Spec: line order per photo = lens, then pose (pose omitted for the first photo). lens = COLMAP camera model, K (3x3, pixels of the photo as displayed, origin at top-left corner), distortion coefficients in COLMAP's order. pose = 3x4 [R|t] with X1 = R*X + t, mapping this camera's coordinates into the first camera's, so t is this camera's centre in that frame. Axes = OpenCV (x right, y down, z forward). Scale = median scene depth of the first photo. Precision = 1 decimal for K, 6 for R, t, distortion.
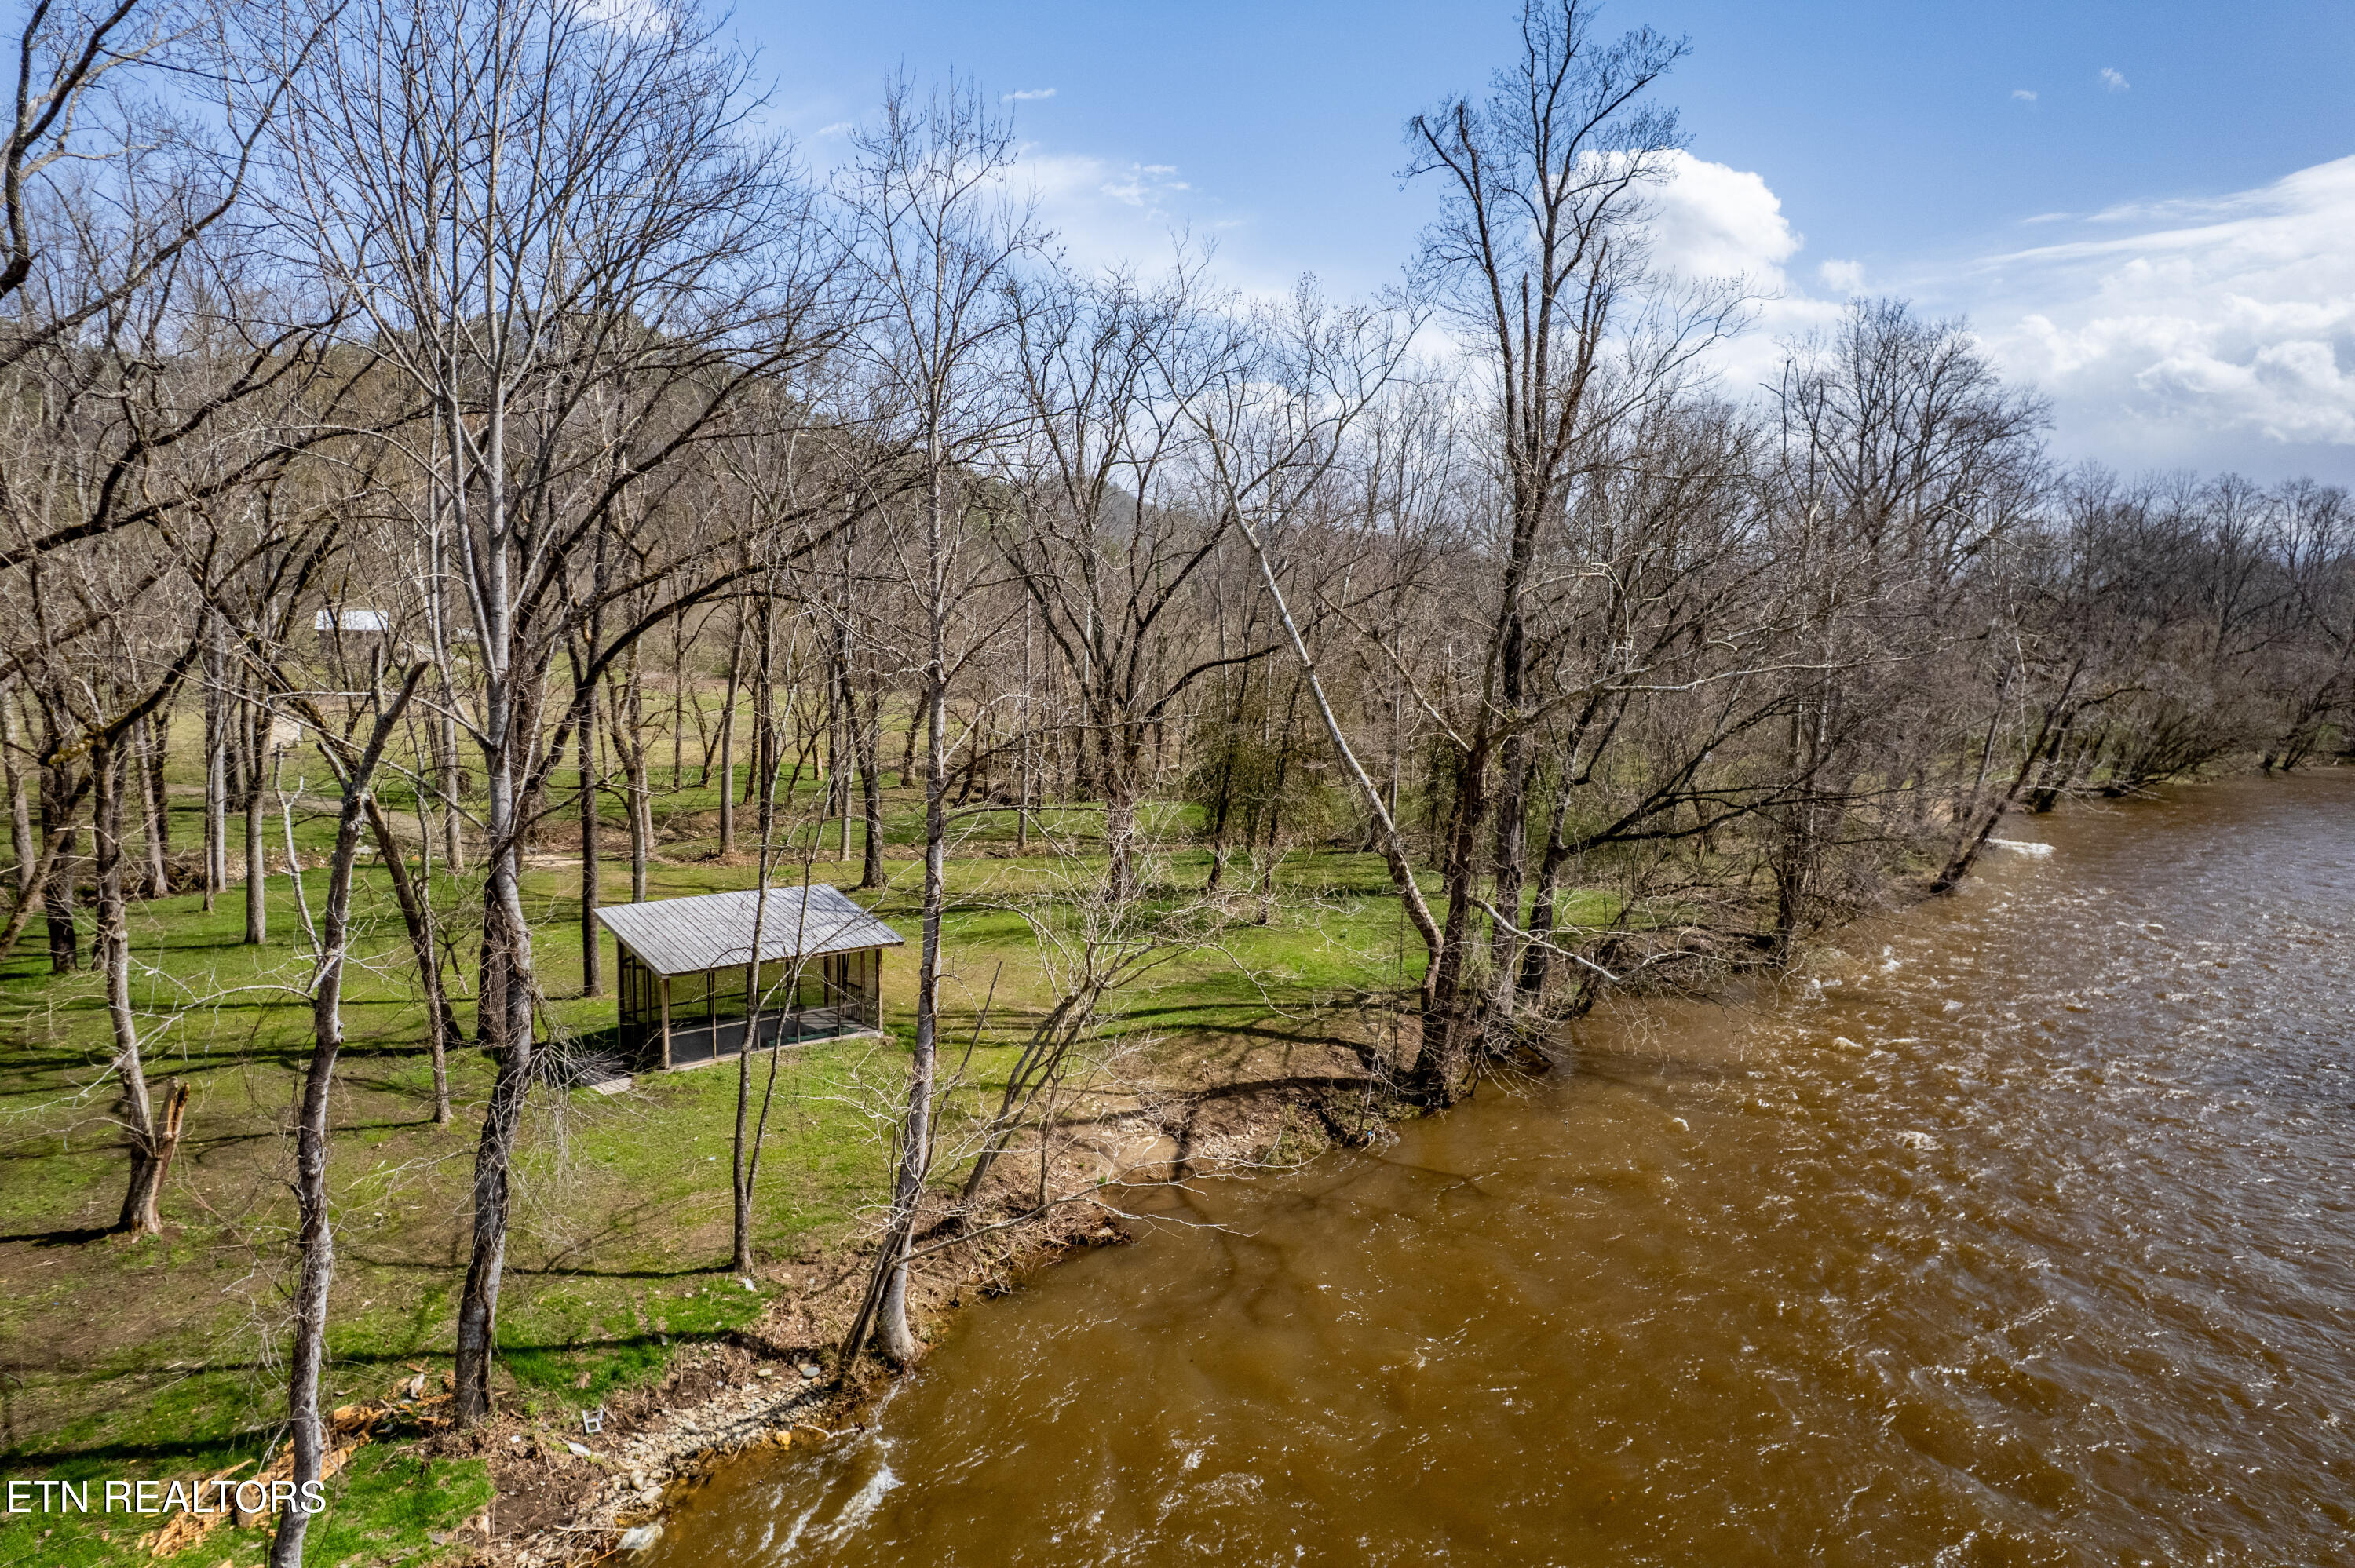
lens RADIAL K [[1521.5, 0, 1186.0], [0, 1521.5, 781.1], [0, 0, 1]] dist [-0.067446, 0.057994]
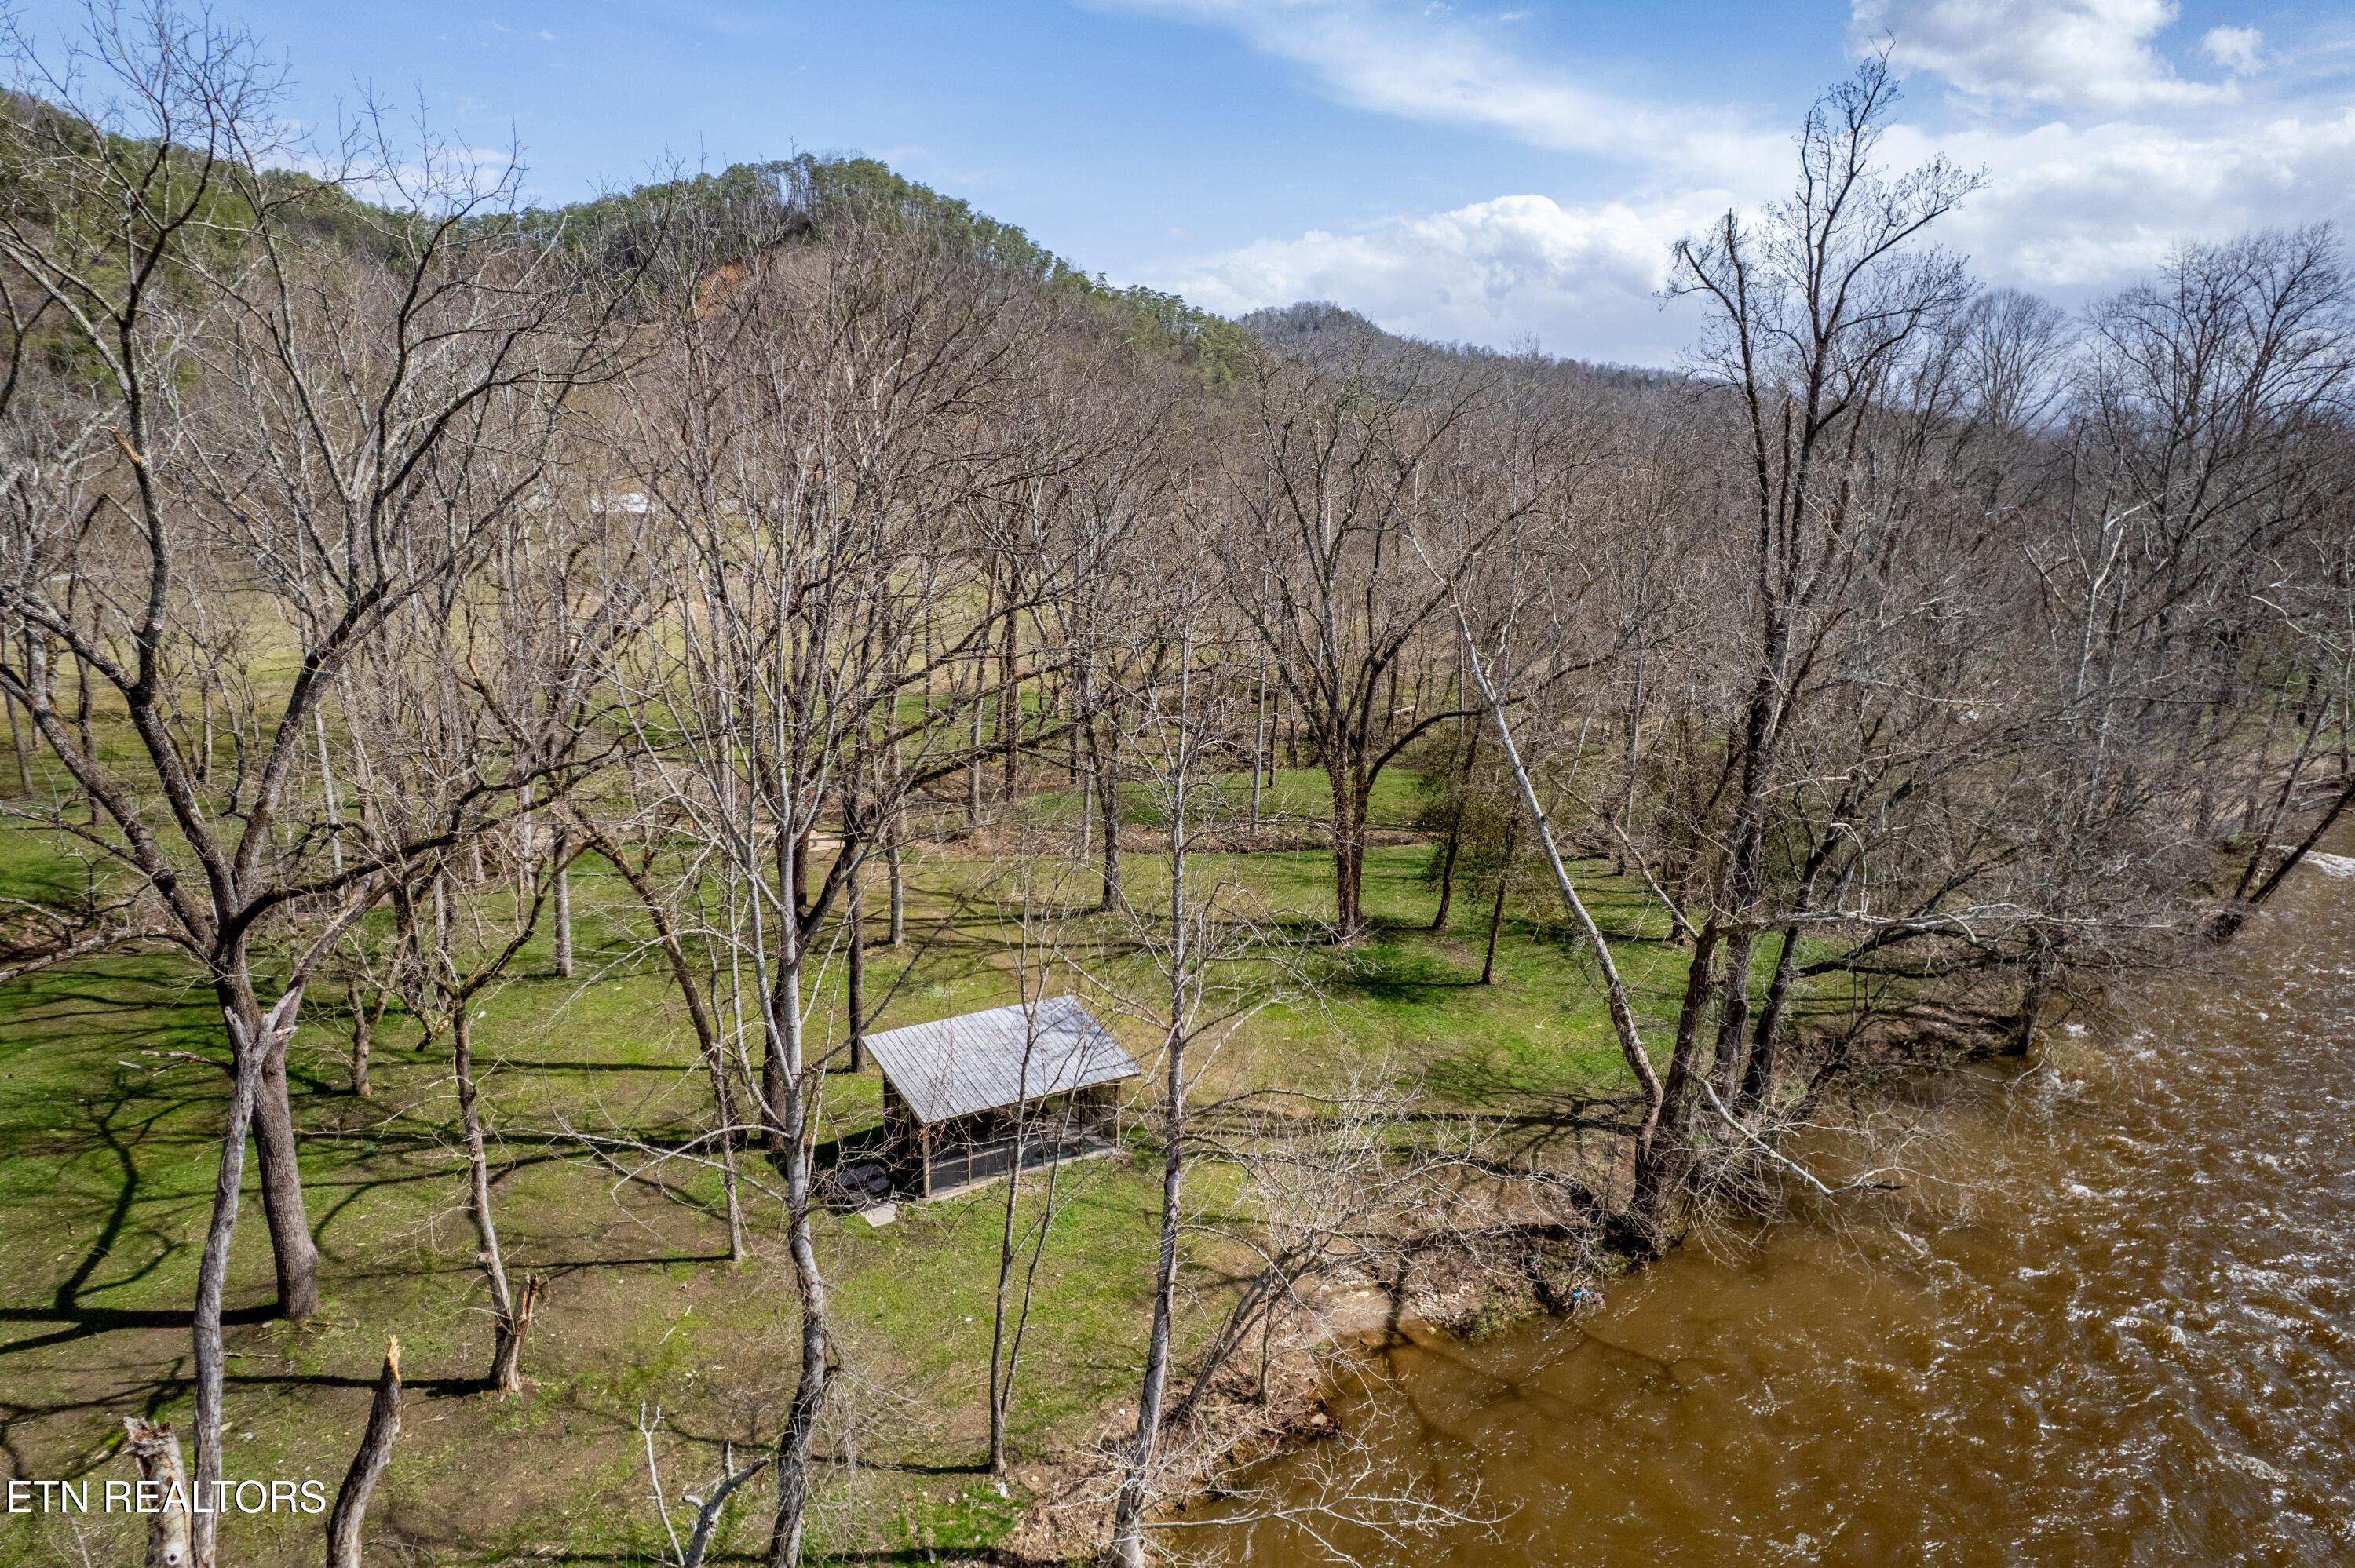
lens RADIAL K [[1521.5, 0, 1180.5], [0, 1521.5, 786.0], [0, 0, 1]] dist [-0.067446, 0.057994]
pose [[0.987648, 0.034899, -0.152750, -0.001905], [-0.017296, 0.993205, 0.115086, -0.233485], [0.155728, -0.111023, 0.981541, -0.024914]]
